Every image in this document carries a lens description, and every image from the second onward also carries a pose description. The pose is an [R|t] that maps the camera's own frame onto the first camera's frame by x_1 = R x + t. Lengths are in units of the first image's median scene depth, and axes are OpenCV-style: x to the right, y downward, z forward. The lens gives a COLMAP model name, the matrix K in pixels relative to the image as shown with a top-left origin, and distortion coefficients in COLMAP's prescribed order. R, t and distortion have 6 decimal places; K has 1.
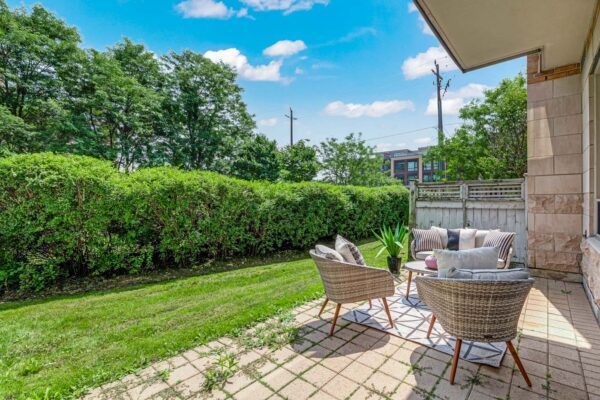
lens RADIAL K [[245.9, 0, 302.9], [0, 245.9, 202.7], [0, 0, 1]] dist [-0.010820, -0.000041]
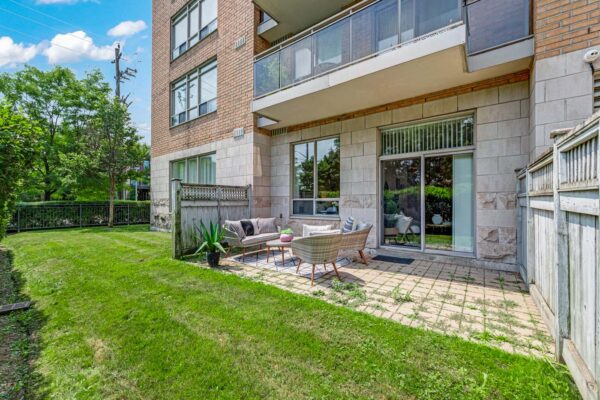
lens RADIAL K [[245.9, 0, 298.9], [0, 245.9, 199.1], [0, 0, 1]] dist [-0.010820, -0.000041]
pose [[-0.046925, 0.007221, 0.998872, -1.786662], [-0.004087, 0.999964, -0.007421, -0.022256], [-0.998890, -0.004431, -0.046894, 1.533694]]
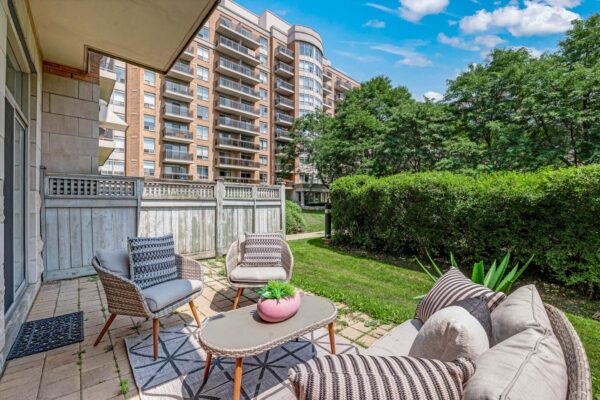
lens RADIAL K [[245.9, 0, 298.2], [0, 245.9, 203.6], [0, 0, 1]] dist [-0.010820, -0.000041]
pose [[-0.154111, 0.000624, -0.988053, 1.671302], [0.006329, 0.999980, -0.000355, -0.010424], [0.988033, -0.006308, -0.154111, 1.751606]]
